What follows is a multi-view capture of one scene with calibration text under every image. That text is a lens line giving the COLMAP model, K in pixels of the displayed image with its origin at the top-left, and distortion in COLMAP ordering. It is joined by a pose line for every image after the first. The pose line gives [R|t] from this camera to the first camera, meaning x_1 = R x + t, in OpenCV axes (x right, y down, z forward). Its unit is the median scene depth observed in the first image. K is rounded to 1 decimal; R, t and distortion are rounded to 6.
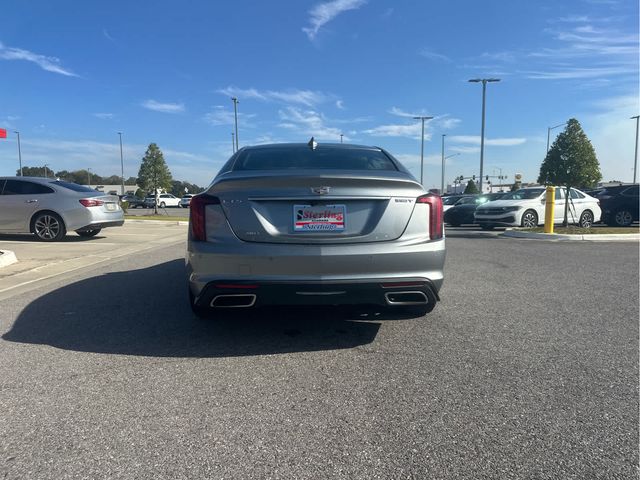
lens RADIAL K [[478.0, 0, 320.0], [0, 478.0, 240.0], [0, 0, 1]] dist [0.010326, -0.022271]
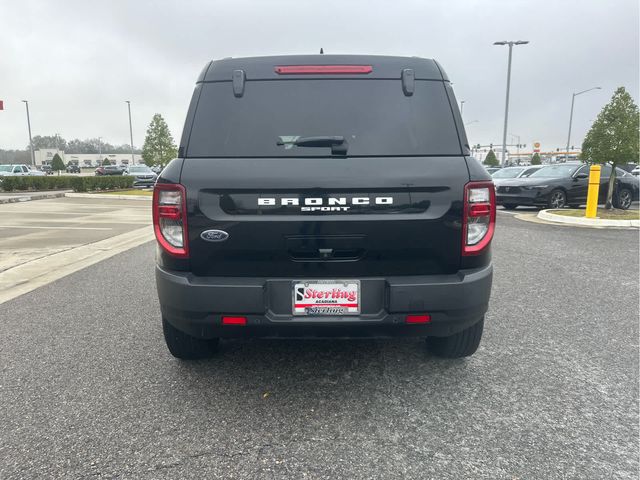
lens RADIAL K [[478.0, 0, 320.0], [0, 478.0, 240.0], [0, 0, 1]] dist [0.010326, -0.022271]
pose [[0.999691, 0.002254, -0.024771, -0.012995], [-0.000637, 0.997881, 0.065061, -0.052944], [0.024865, -0.065025, 0.997574, 0.157544]]
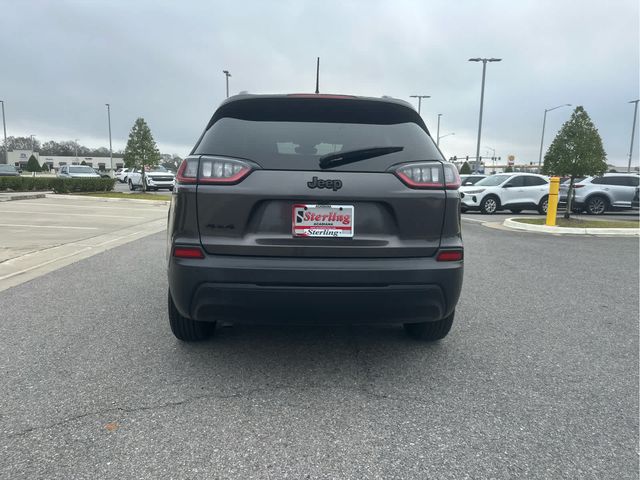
lens RADIAL K [[478.0, 0, 320.0], [0, 478.0, 240.0], [0, 0, 1]] dist [0.010326, -0.022271]
pose [[0.999633, 0.018411, 0.019889, -0.012347], [-0.019347, 0.998662, 0.047949, -0.039477], [-0.018979, -0.048316, 0.998652, 0.073514]]
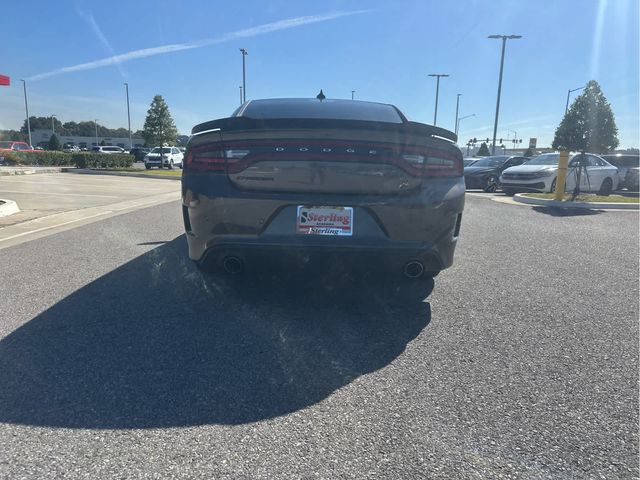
lens RADIAL K [[480.2, 0, 316.8], [0, 480.2, 241.5], [0, 0, 1]] dist [0.001491, -0.007594]
pose [[0.999260, 0.033082, -0.019626, 0.011723], [-0.031255, 0.995715, 0.087038, 0.000801], [0.022421, -0.086360, 0.996012, 0.011764]]
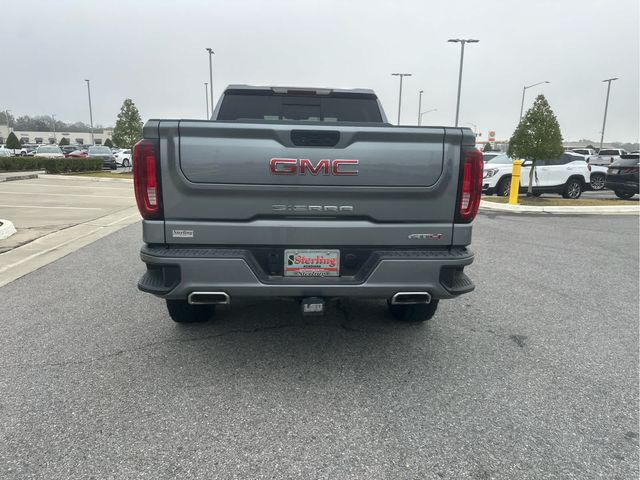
lens RADIAL K [[478.0, 0, 320.0], [0, 478.0, 240.0], [0, 0, 1]] dist [0.010326, -0.022271]
pose [[0.998442, 0.009334, 0.055012, -0.026783], [-0.014684, 0.995110, 0.097675, -0.056306], [-0.053831, -0.098330, 0.993697, -0.097767]]
